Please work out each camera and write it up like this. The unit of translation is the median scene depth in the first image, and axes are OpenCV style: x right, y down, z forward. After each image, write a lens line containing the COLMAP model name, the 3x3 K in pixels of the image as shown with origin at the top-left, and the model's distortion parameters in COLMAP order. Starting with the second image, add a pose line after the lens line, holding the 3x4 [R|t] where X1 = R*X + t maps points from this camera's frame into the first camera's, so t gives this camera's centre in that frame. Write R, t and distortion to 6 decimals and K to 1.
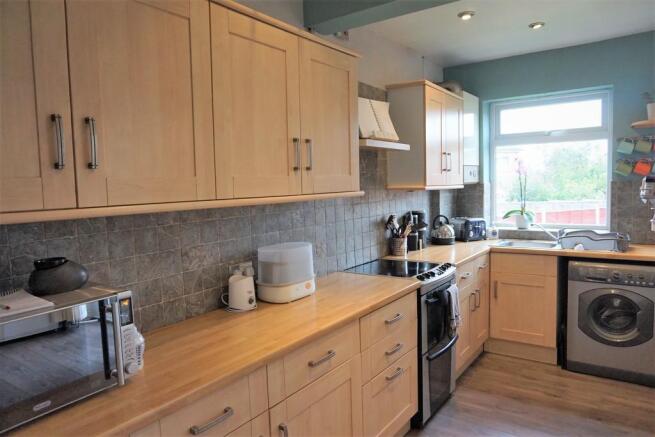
lens RADIAL K [[448.9, 0, 327.5], [0, 448.9, 218.5], [0, 0, 1]] dist [-0.039890, 0.000696]
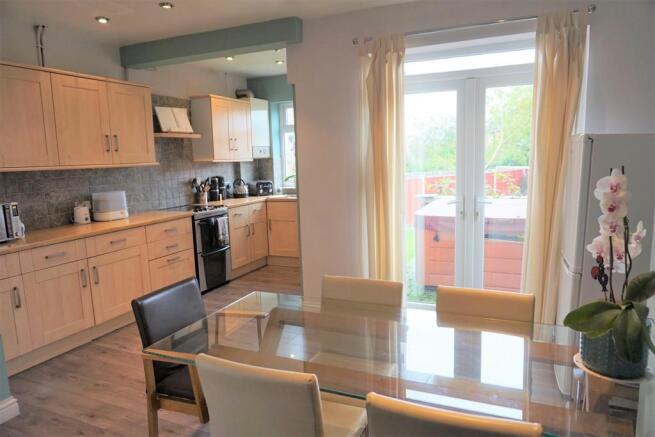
lens RADIAL K [[459.1, 0, 327.5], [0, 459.1, 218.5], [0, 0, 1]] dist [-0.005800, -0.001748]
pose [[0.984664, -0.027453, 0.172287, 0.412566], [0.018992, 0.998540, 0.050567, 0.080873], [-0.173424, -0.046520, 0.983748, -0.910978]]
